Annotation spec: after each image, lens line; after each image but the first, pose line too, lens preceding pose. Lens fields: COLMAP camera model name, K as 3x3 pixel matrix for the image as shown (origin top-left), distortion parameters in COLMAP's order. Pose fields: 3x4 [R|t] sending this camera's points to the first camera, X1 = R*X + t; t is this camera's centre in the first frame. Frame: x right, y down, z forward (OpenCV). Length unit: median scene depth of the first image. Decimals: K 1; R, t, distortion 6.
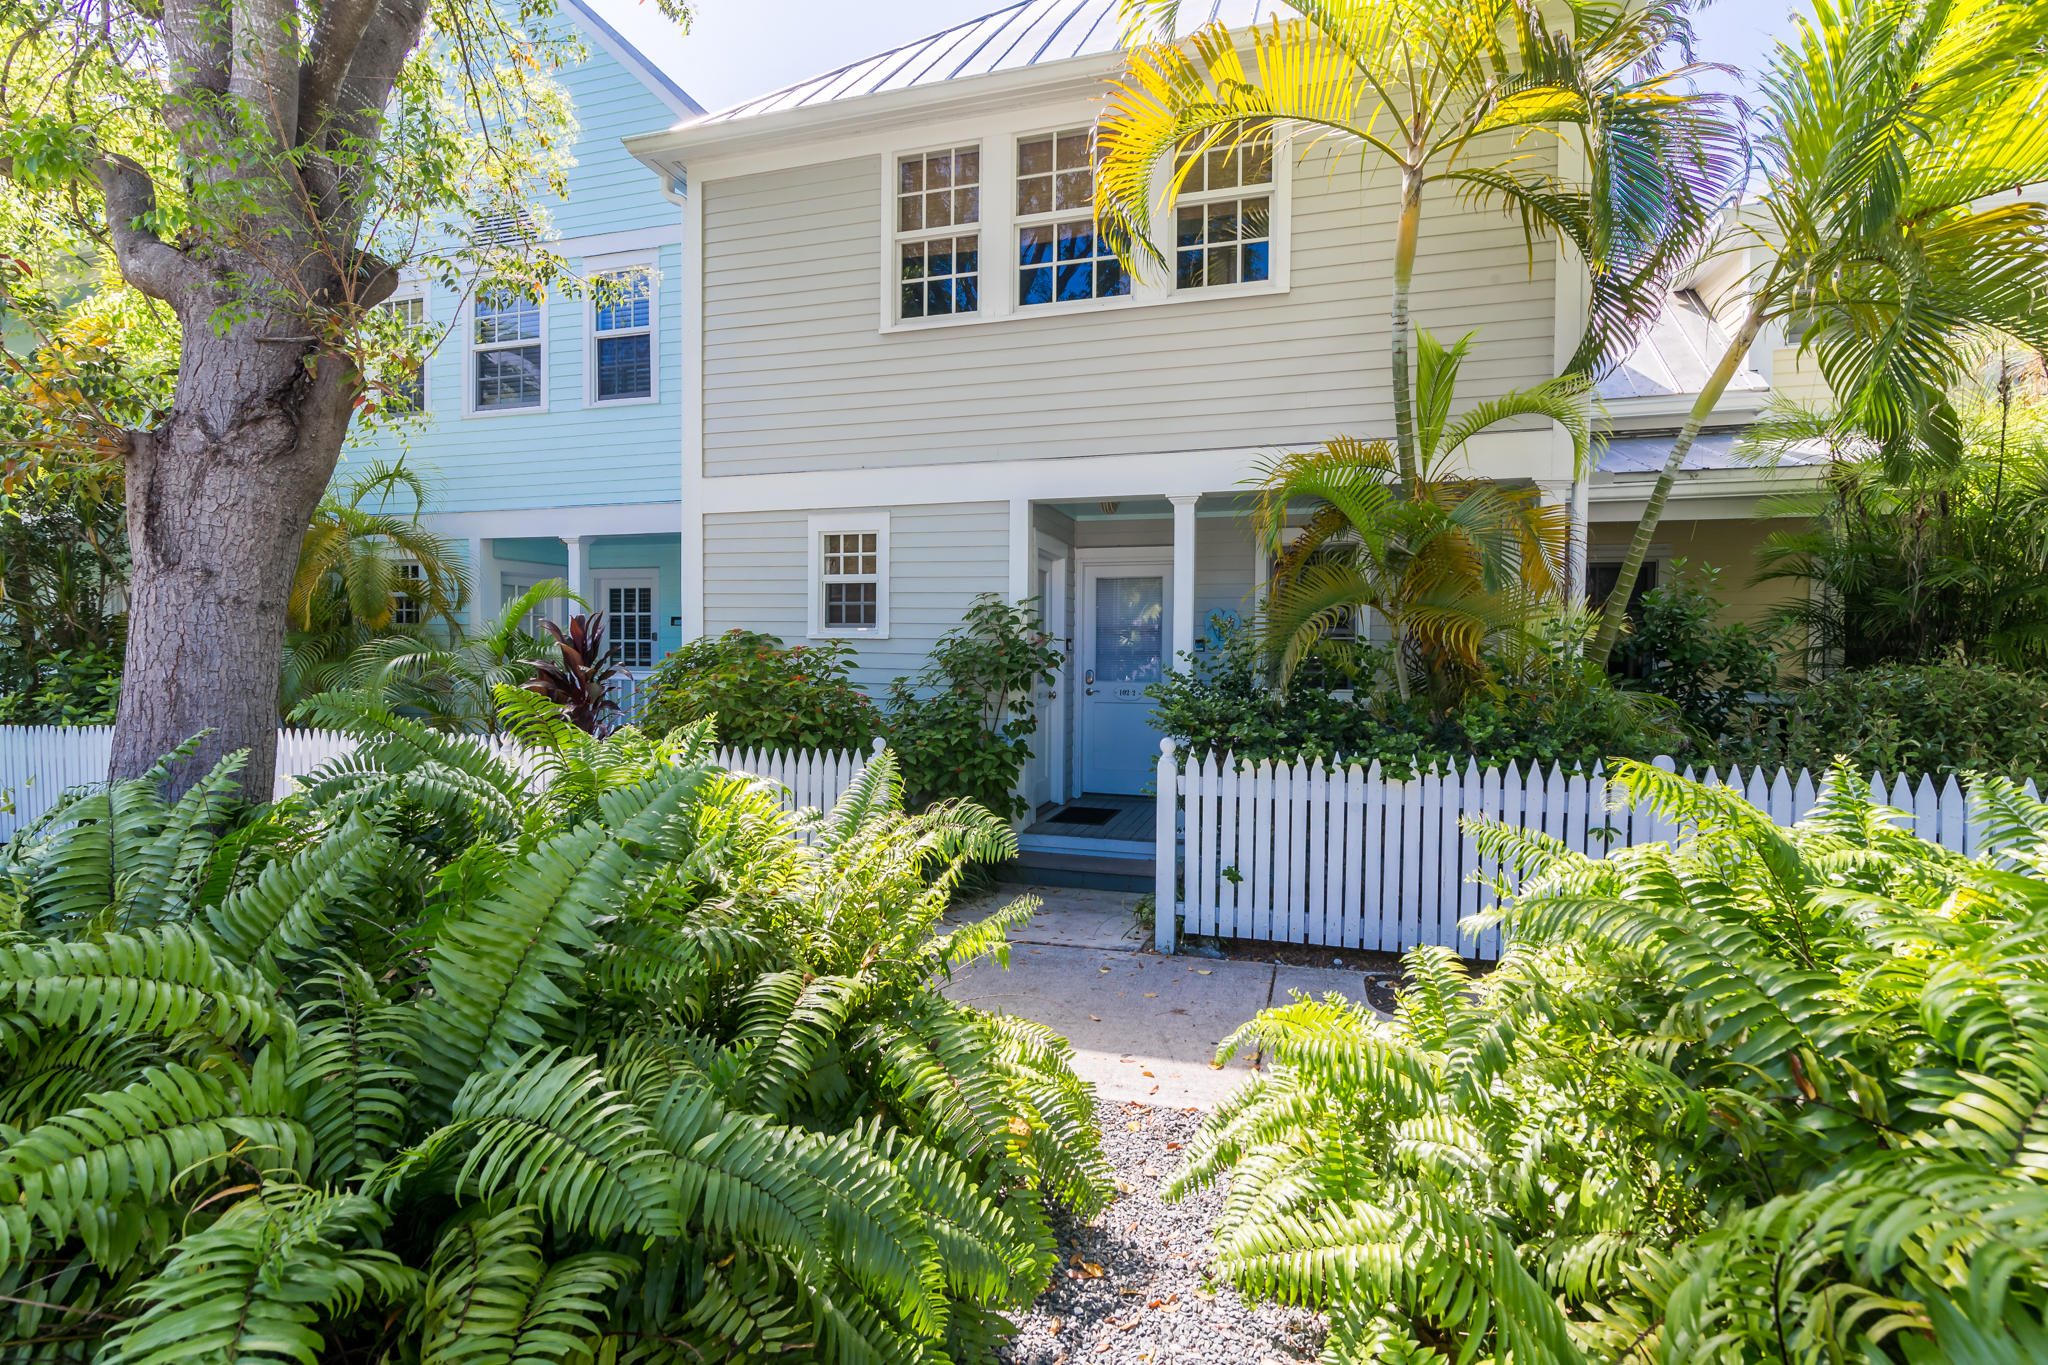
lens RADIAL K [[915.8, 0, 1024.0], [0, 915.8, 682.5], [0, 0, 1]] dist [-0.000615, -0.000314]
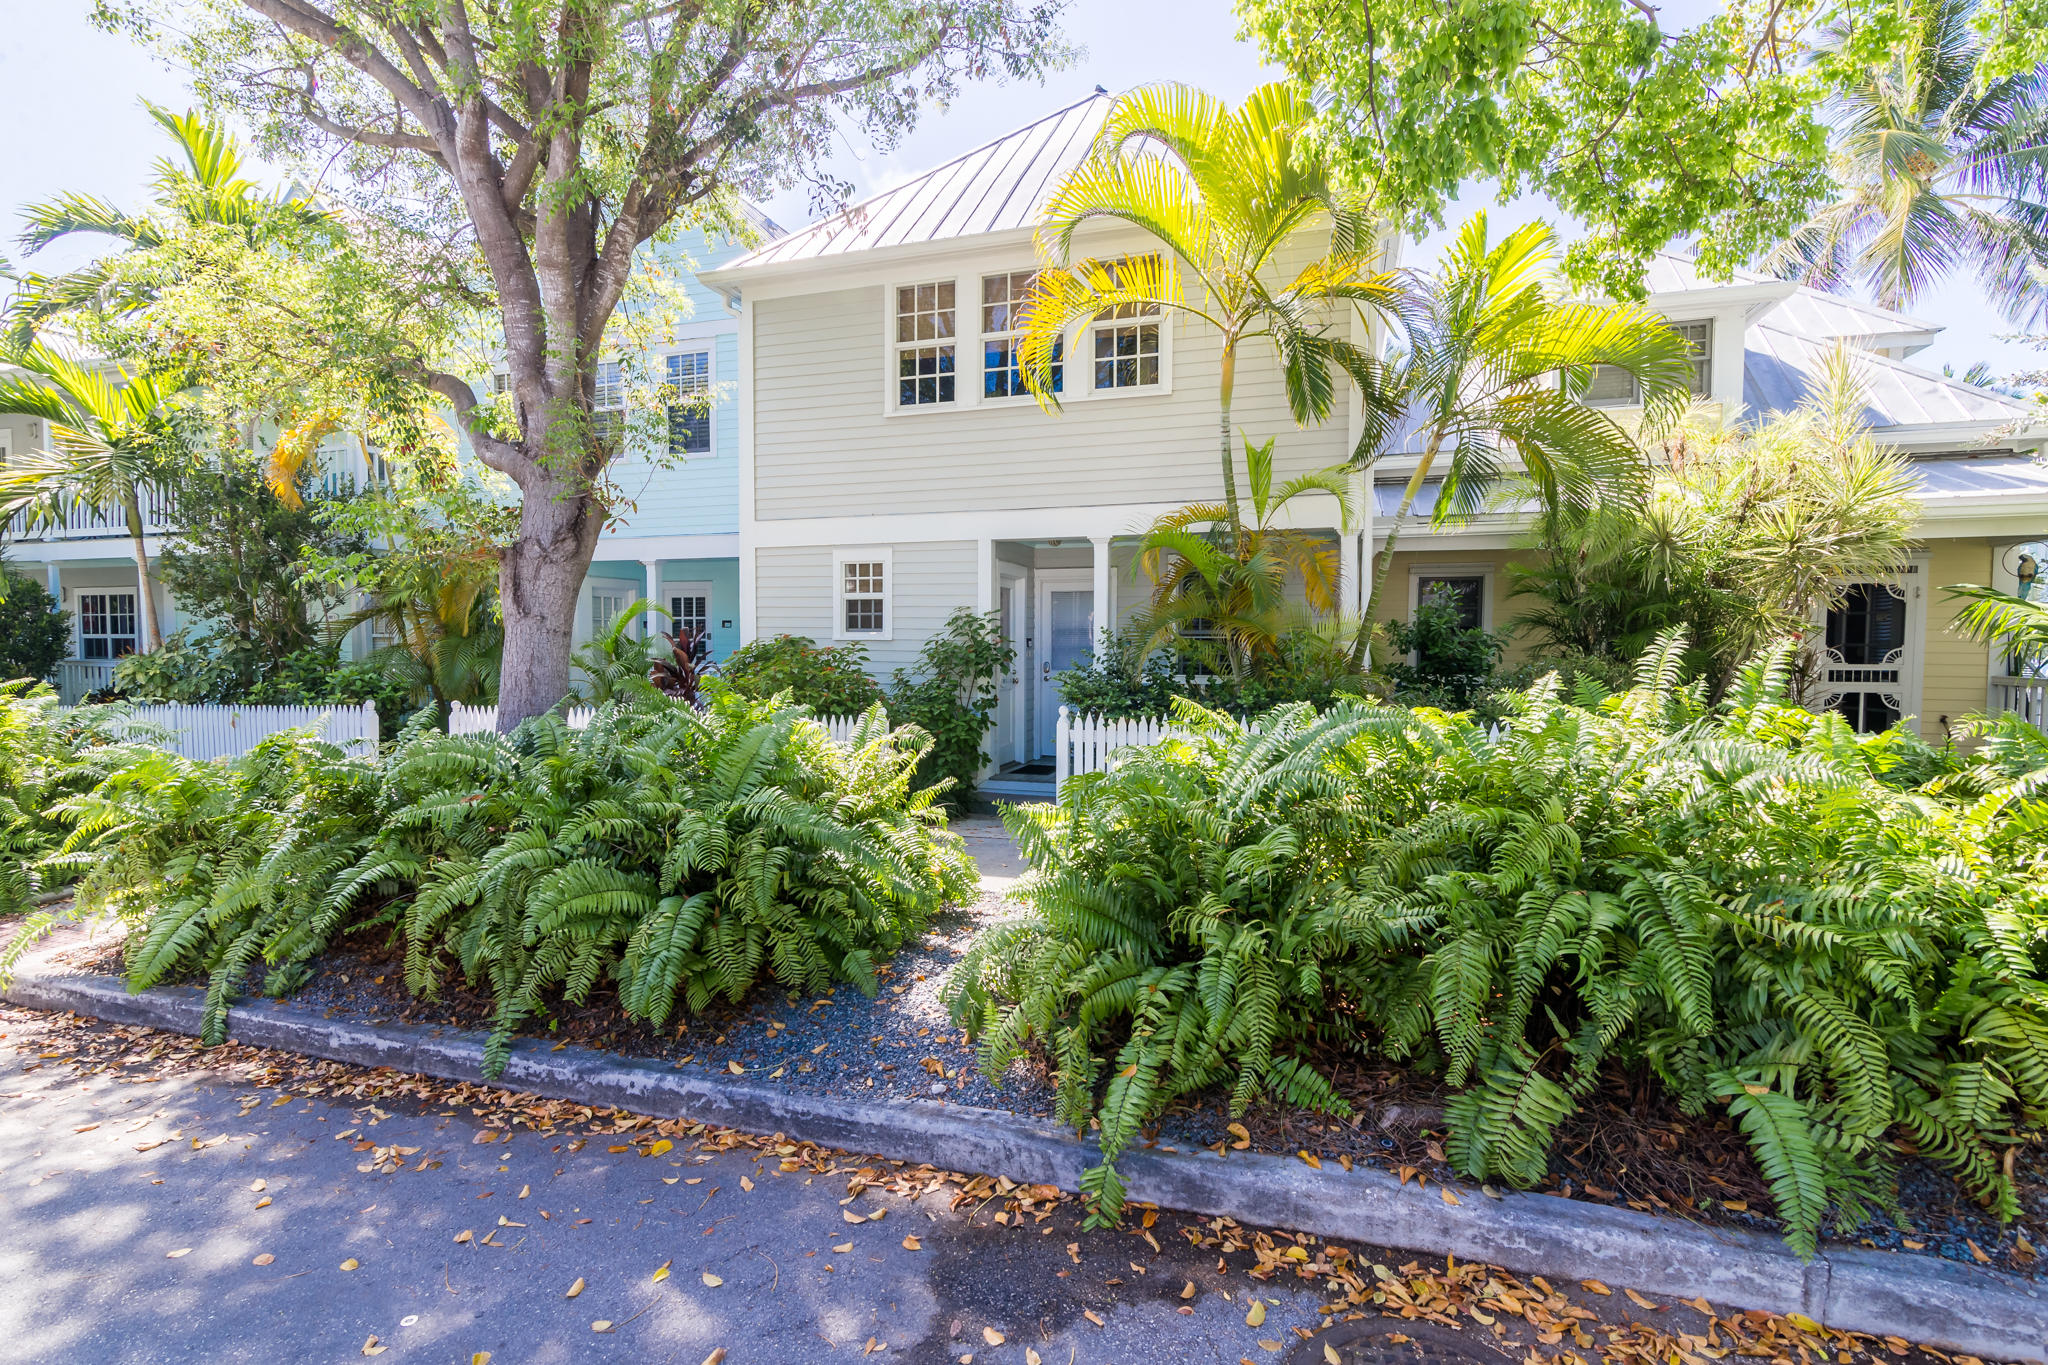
lens RADIAL K [[966.2, 0, 1017.2], [0, 966.2, 684.6], [0, 0, 1]] dist [0.003026, 0.000836]
pose [[0.999360, -0.003810, -0.035572, 0.093153], [0.004223, 0.999924, 0.011560, 0.003028], [0.035525, -0.011702, 0.999300, -0.451942]]
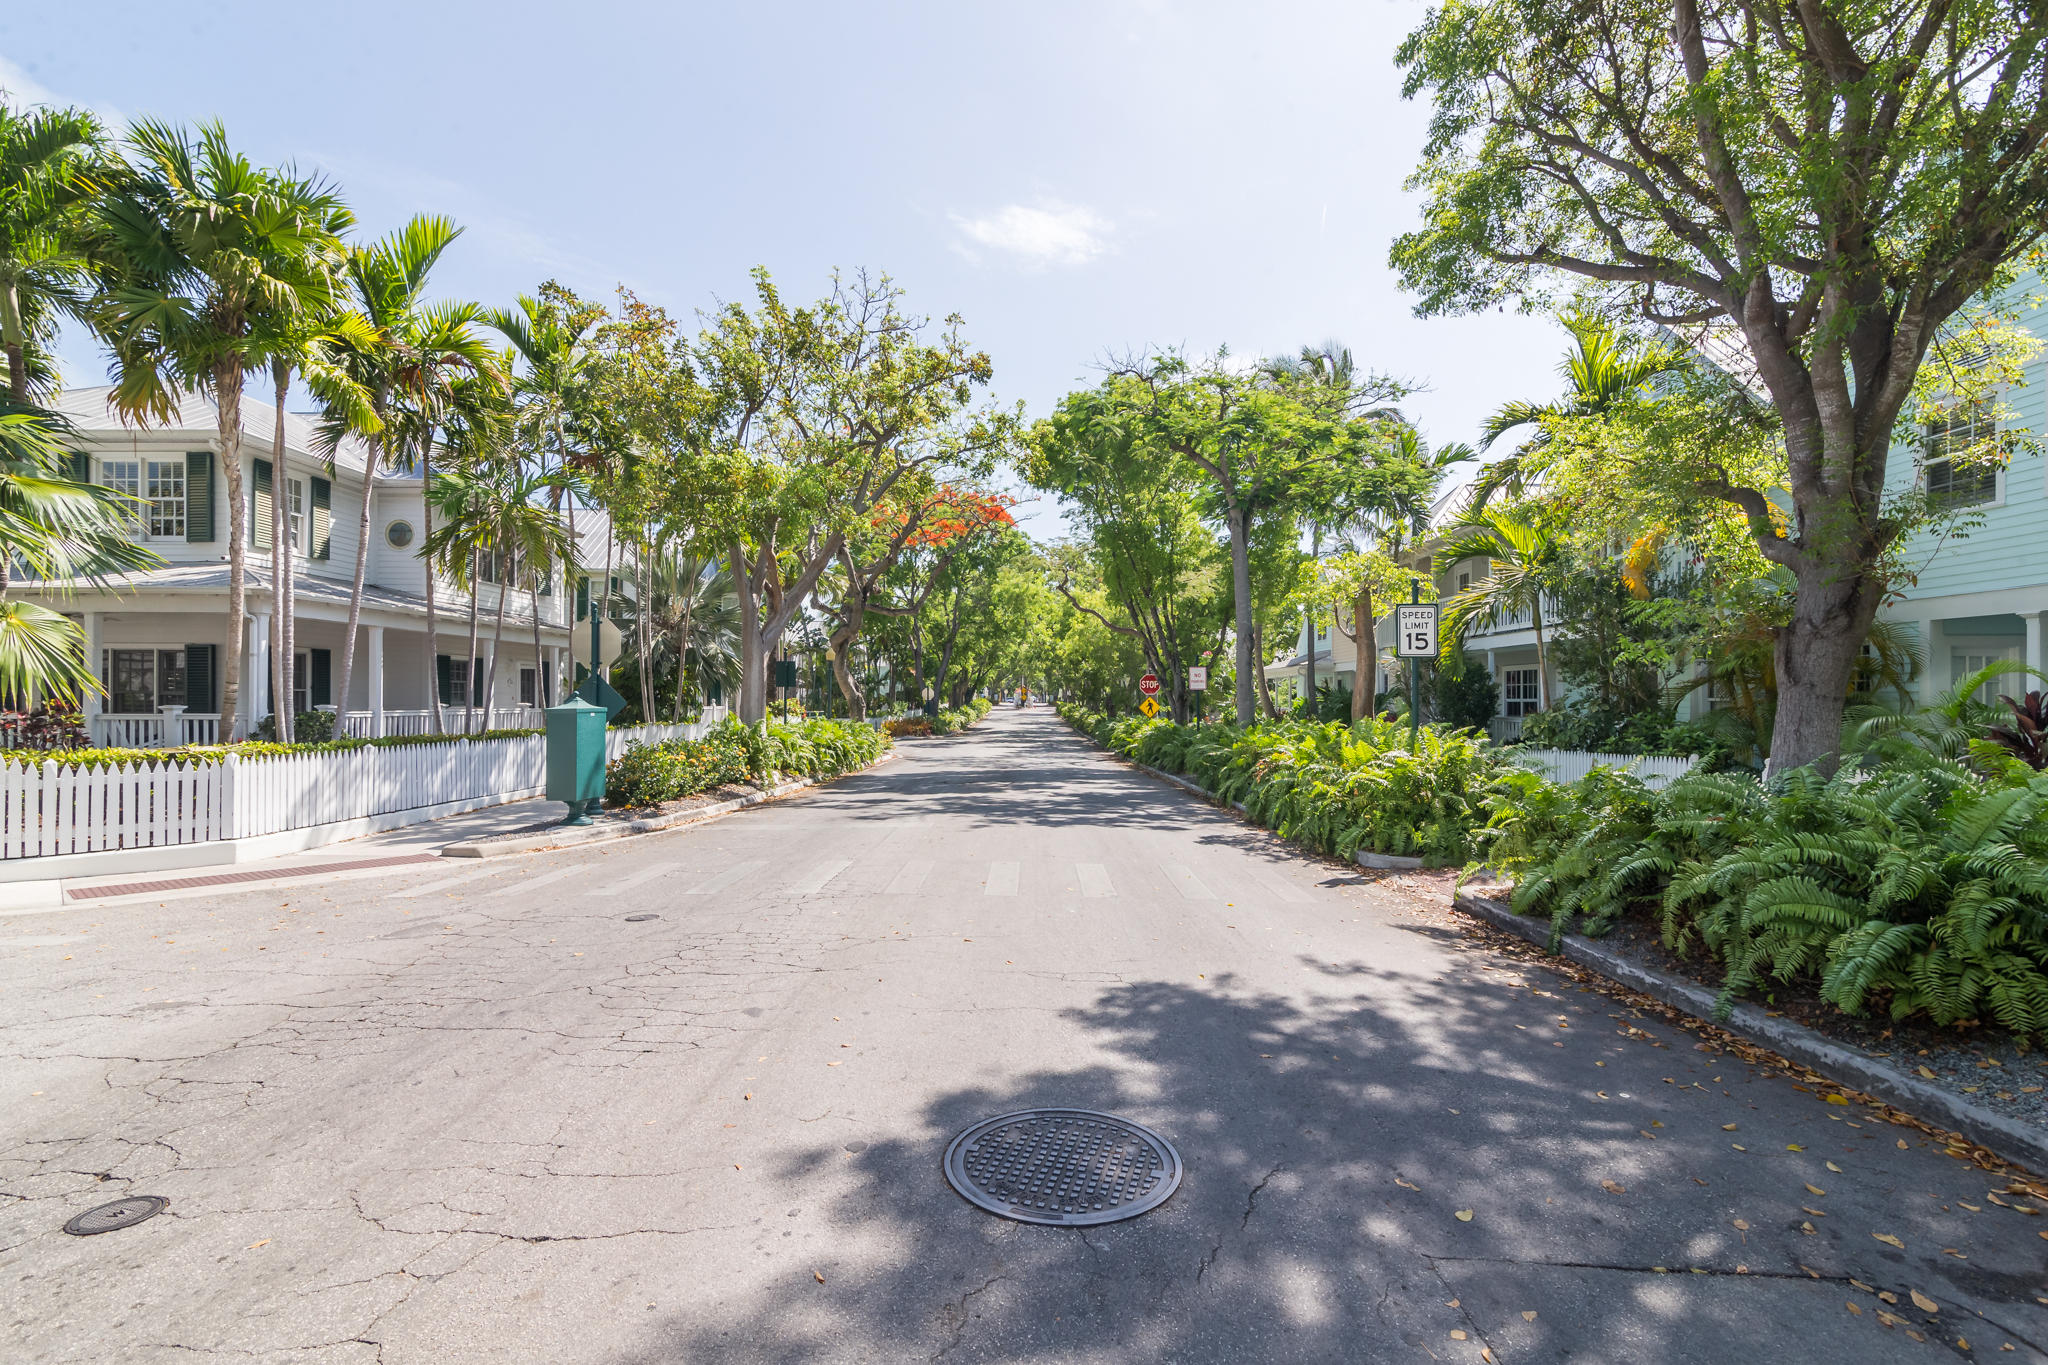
lens RADIAL K [[966.2, 0, 1017.2], [0, 966.2, 684.6], [0, 0, 1]] dist [0.003026, 0.000836]
pose [[0.290823, -0.020126, -0.956565, 0.370980], [-0.035053, 0.998883, -0.031673, 0.011942], [0.956135, 0.042742, 0.289793, -0.695297]]
